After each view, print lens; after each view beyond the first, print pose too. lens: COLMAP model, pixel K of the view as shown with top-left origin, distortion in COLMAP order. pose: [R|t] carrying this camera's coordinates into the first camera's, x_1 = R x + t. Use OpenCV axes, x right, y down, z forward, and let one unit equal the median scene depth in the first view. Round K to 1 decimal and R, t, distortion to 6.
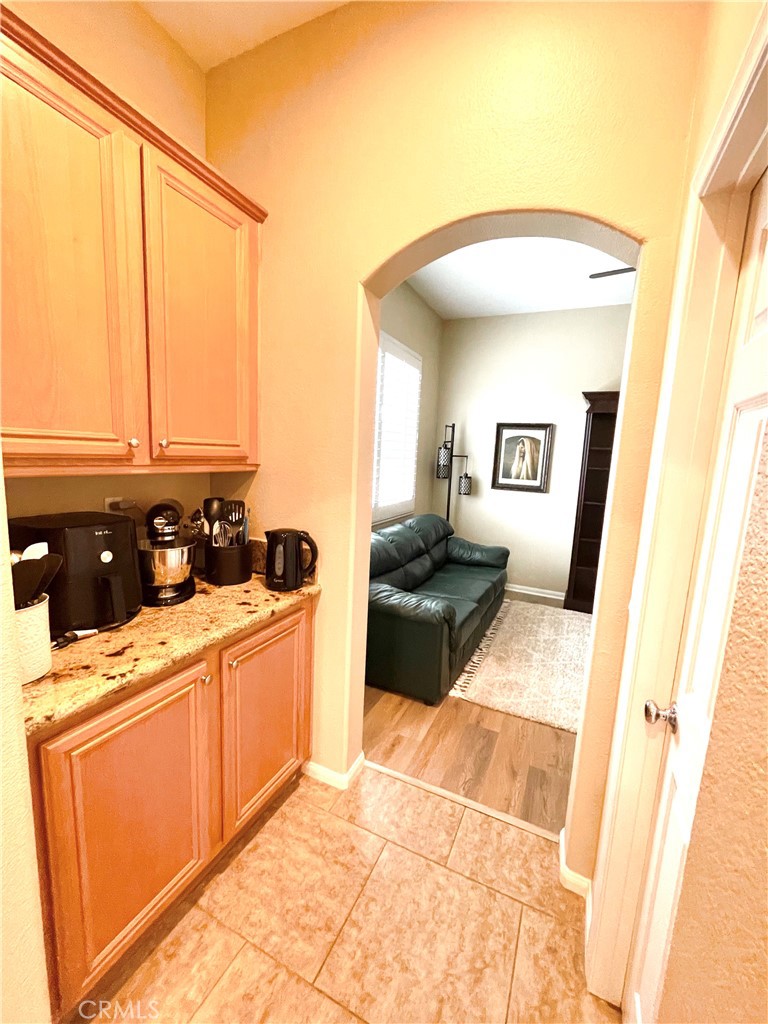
lens RADIAL K [[417.9, 0, 384.8], [0, 417.9, 514.4], [0, 0, 1]] dist [-0.001110, -0.000533]
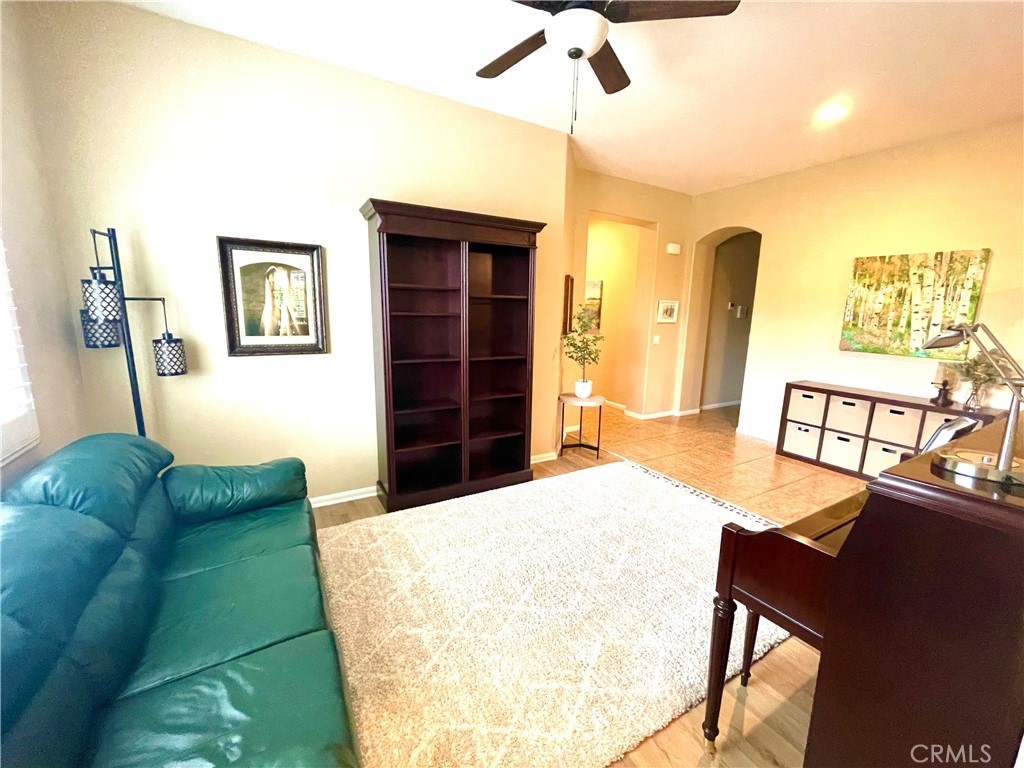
lens RADIAL K [[417.9, 0, 514.2], [0, 417.9, 381.3], [0, 0, 1]] dist [-0.001110, -0.000533]
pose [[0.560219, -0.177159, 0.809178, 0.010619], [0.124755, 0.983764, 0.129010, -0.055233], [-0.818896, 0.028675, 0.573225, 0.377960]]
